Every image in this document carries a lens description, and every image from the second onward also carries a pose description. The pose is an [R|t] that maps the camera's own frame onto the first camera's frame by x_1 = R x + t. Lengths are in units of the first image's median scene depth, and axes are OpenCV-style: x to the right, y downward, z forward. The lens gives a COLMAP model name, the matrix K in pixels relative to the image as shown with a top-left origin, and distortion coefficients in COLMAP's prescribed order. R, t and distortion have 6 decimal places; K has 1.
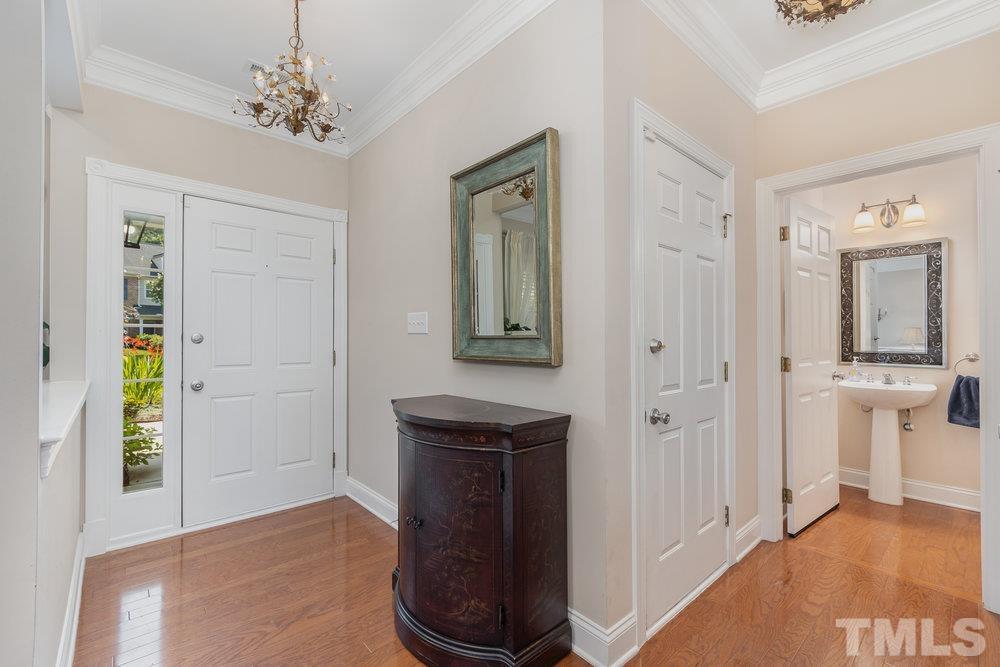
lens RADIAL K [[434.8, 0, 502.3], [0, 434.8, 334.6], [0, 0, 1]] dist [-0.002968, 0.000680]
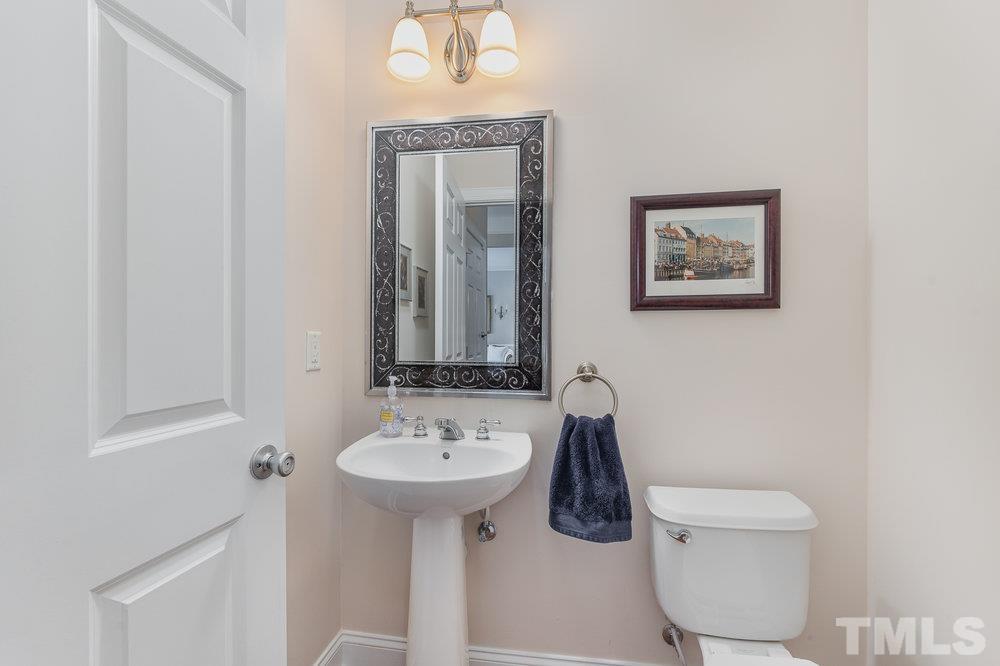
lens RADIAL K [[434.8, 0, 498.1], [0, 434.8, 337.9], [0, 0, 1]] dist [-0.002968, 0.000680]
pose [[0.767169, 0.006580, 0.641411, 0.667008], [-0.010699, 0.999940, 0.002539, 0.013485], [-0.641356, -0.008810, 0.767193, 0.660539]]
